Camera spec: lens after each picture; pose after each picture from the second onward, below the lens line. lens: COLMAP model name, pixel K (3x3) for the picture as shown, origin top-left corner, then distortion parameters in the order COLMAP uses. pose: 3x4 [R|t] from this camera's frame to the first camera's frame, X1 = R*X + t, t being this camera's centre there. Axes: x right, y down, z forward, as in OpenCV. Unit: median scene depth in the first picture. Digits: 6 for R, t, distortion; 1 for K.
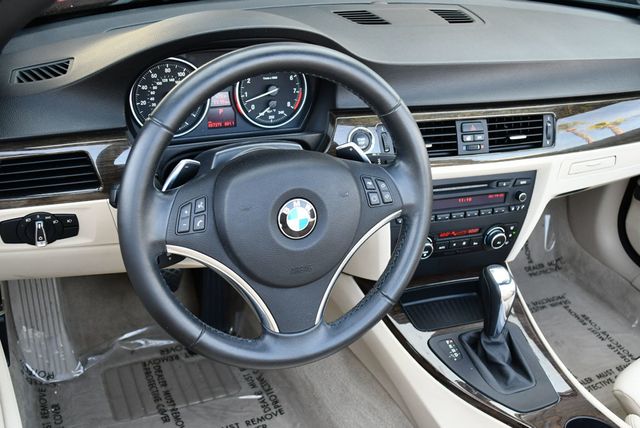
lens RADIAL K [[736.4, 0, 320.0], [0, 736.4, 214.0], [0, 0, 1]] dist [-0.006000, -0.003667]
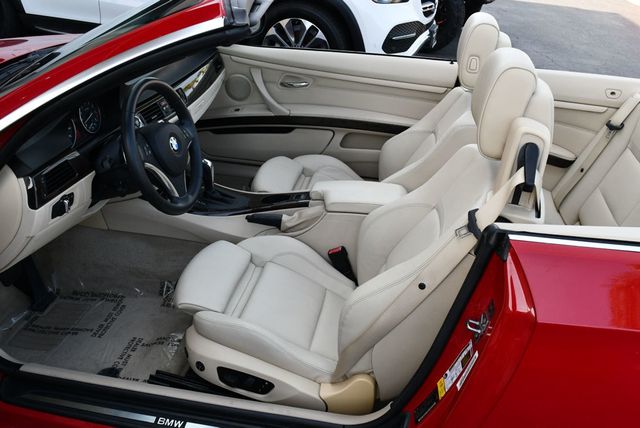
lens RADIAL K [[657.1, 0, 320.0], [0, 657.1, 214.0], [0, 0, 1]] dist [-0.075024, -0.005457]
pose [[0.563639, -0.421210, 0.710559, -1.025058], [0.429461, 0.884245, 0.183506, 0.013802], [-0.705602, 0.201726, 0.679288, -0.543921]]
